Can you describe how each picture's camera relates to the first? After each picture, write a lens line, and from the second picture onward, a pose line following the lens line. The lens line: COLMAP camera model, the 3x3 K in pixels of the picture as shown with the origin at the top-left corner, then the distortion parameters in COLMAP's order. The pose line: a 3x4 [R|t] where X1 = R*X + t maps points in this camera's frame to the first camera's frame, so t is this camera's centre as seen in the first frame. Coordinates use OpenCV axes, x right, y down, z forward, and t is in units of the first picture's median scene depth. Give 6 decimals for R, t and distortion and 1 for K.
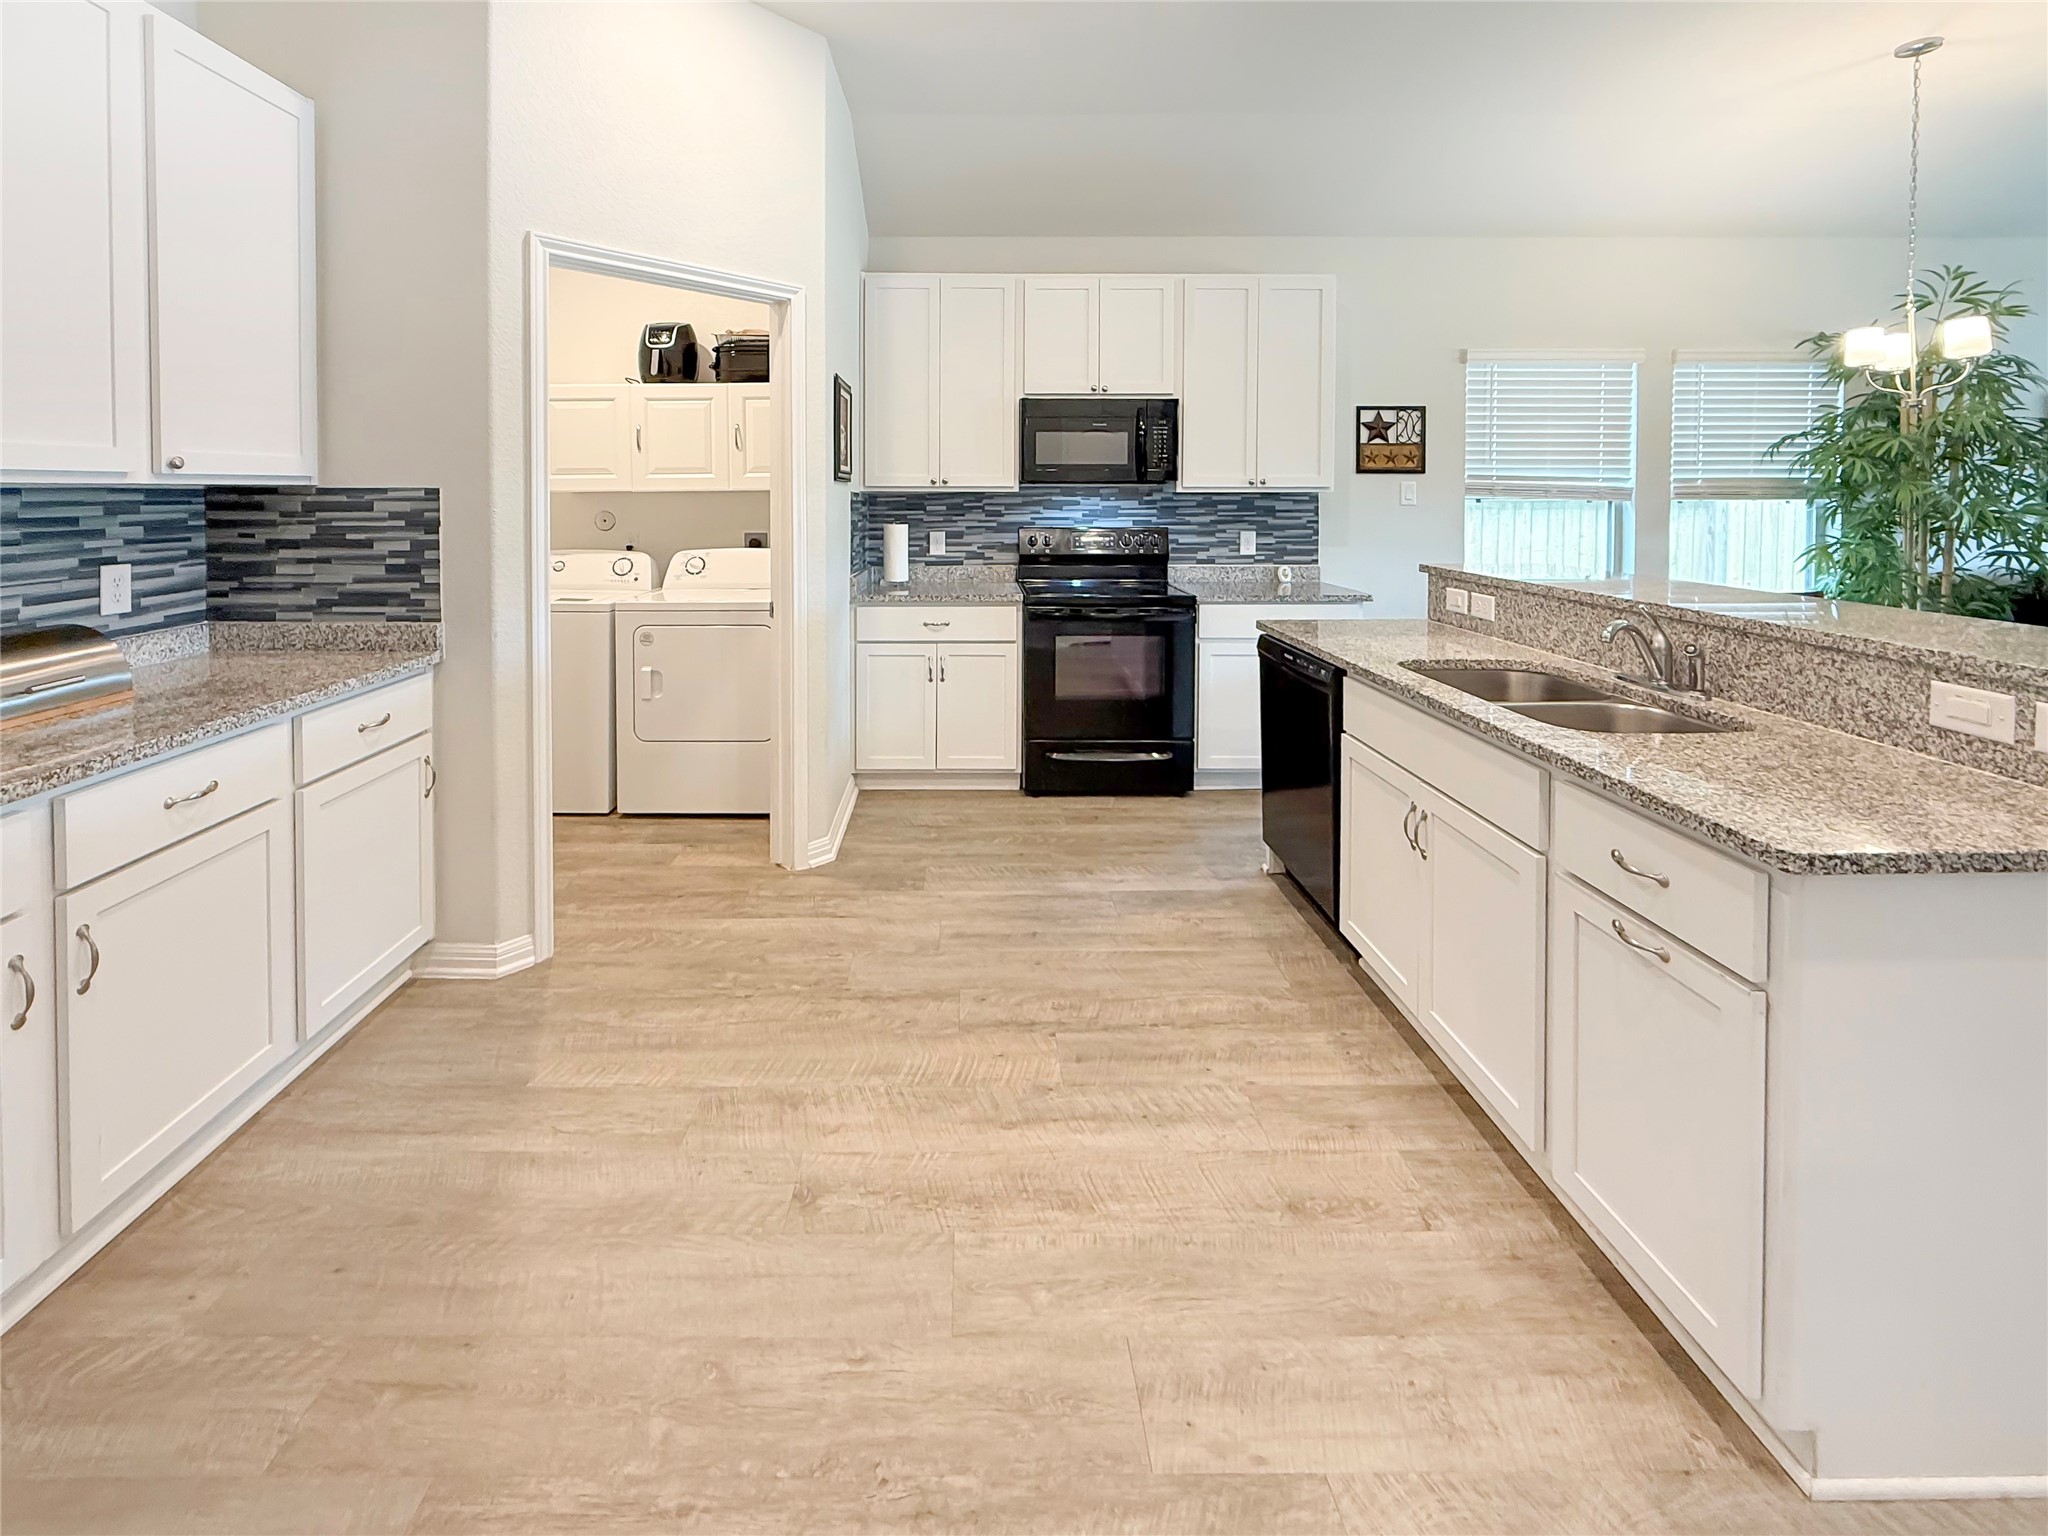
lens RADIAL K [[863.4, 0, 1032.3], [0, 863.4, 506.1], [0, 0, 1]] dist [0.004050, -0.001222]
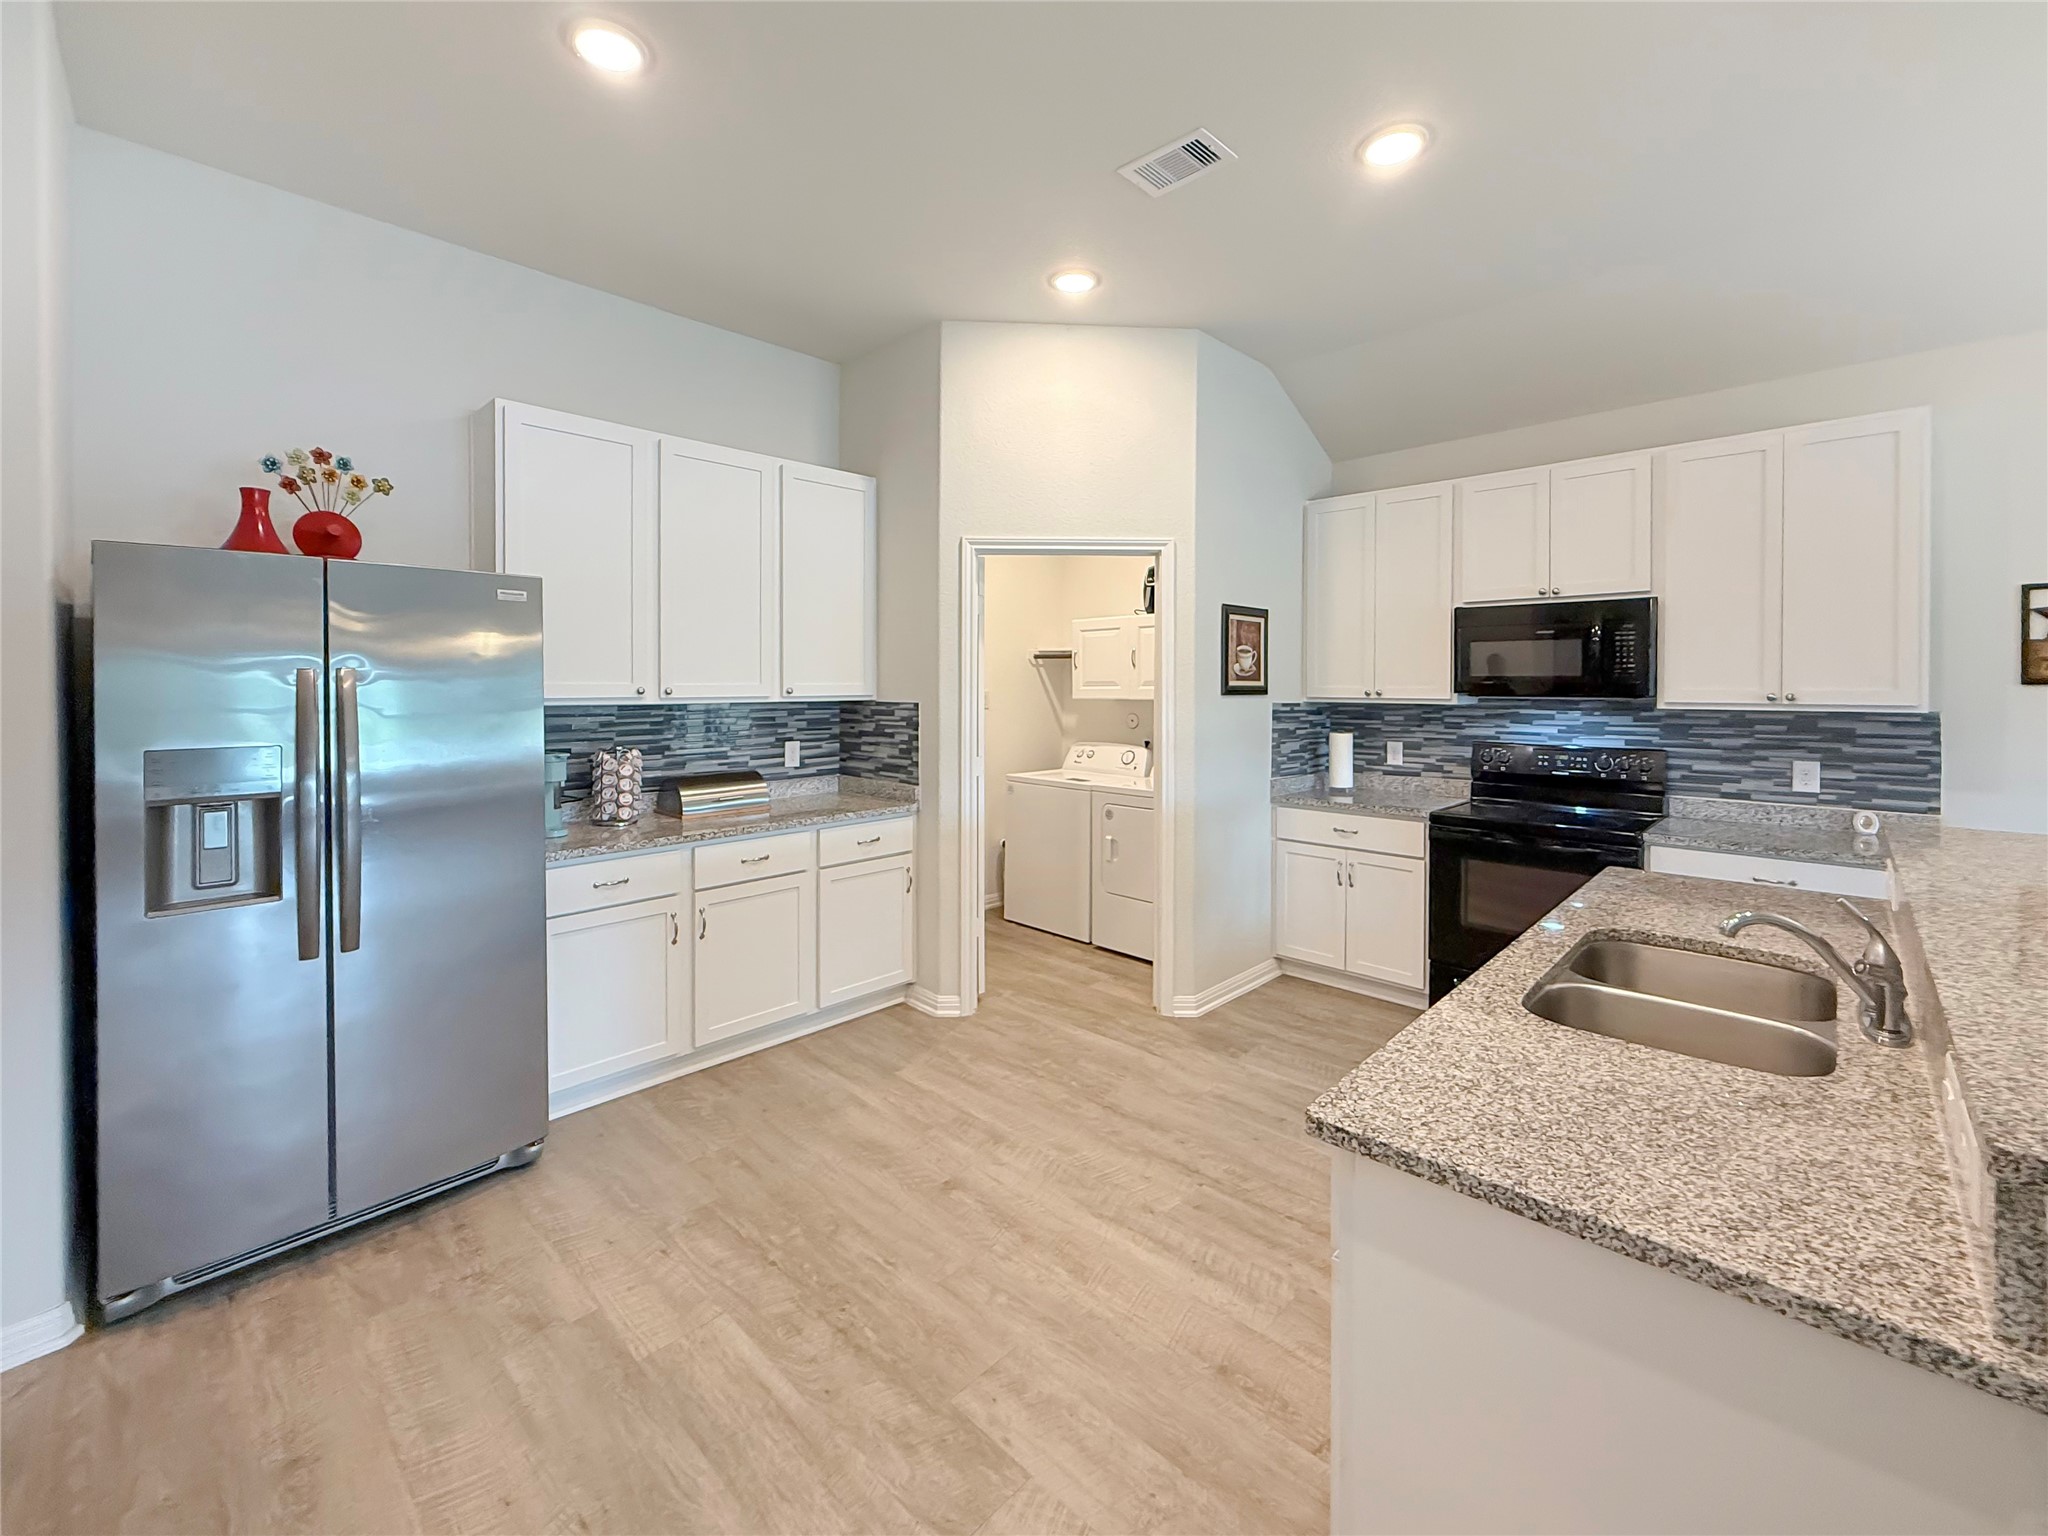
lens RADIAL K [[863.4, 0, 1082.4], [0, 863.4, 686.5], [0, 0, 1]] dist [0.004050, -0.001222]
pose [[0.728076, 0.003023, -0.685489, 0.617638], [-0.014934, 0.999823, -0.011453, -0.035519], [0.685333, 0.018576, 0.727993, 0.032221]]
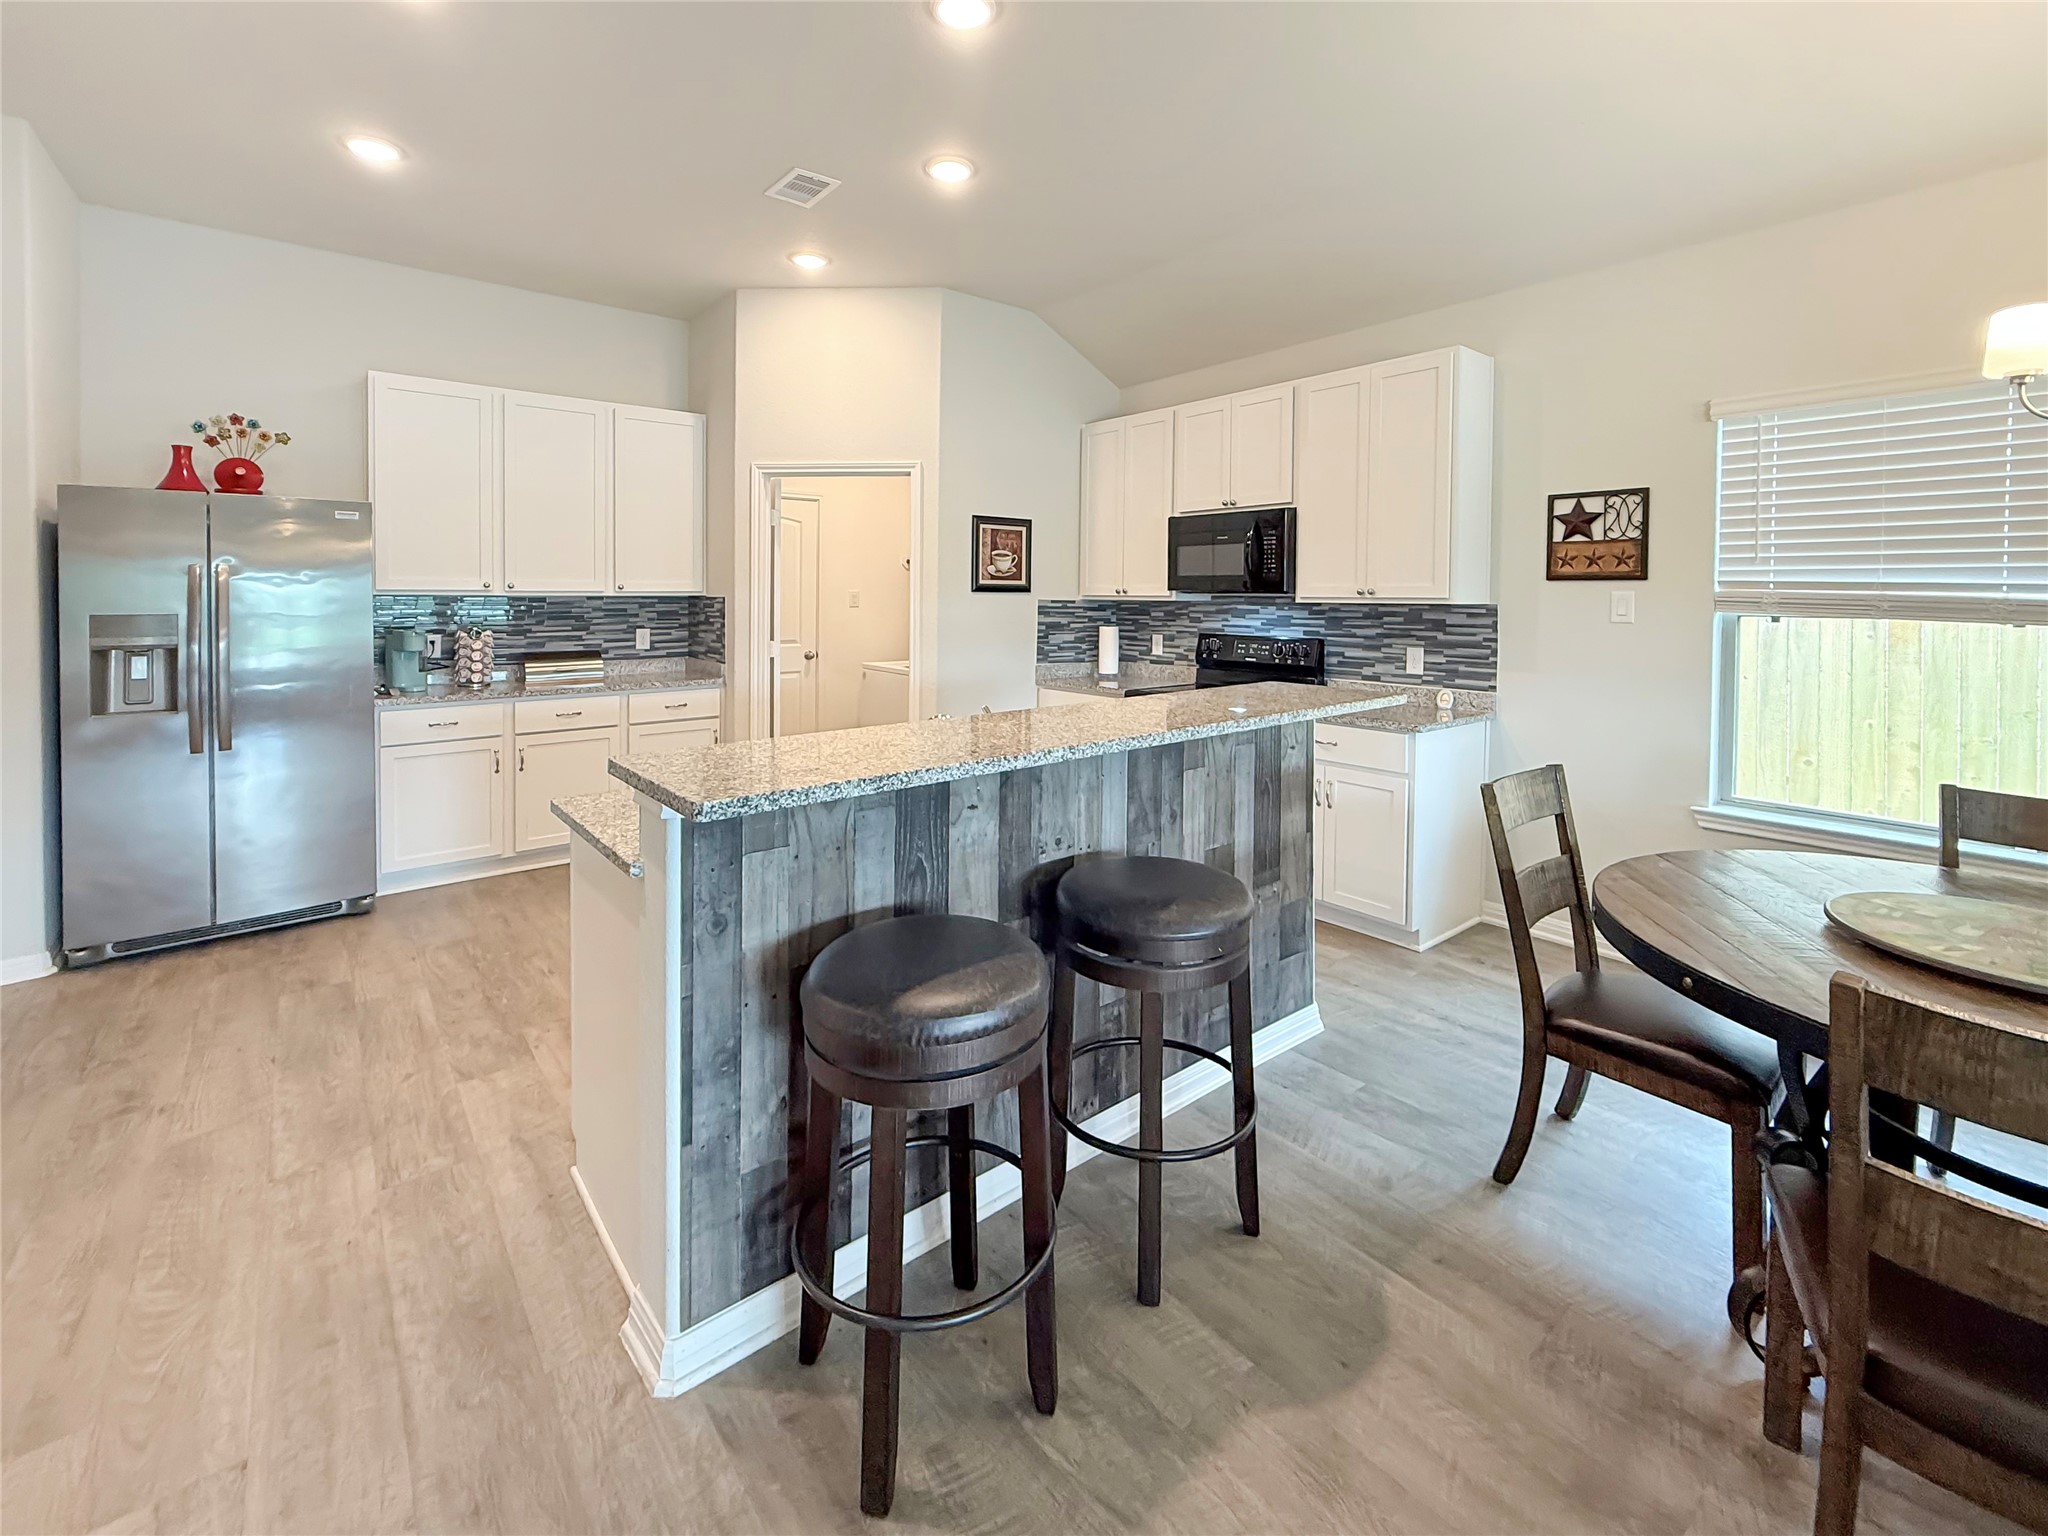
lens RADIAL K [[886.1, 0, 1071.5], [0, 886.1, 604.6], [0, 0, 1]] dist [0.003061, -0.001039]
pose [[0.645686, 0.011461, -0.763517, 1.432581], [-0.019296, 0.999813, -0.001310, -0.013254], [0.763359, 0.015579, 0.645786, 0.298898]]
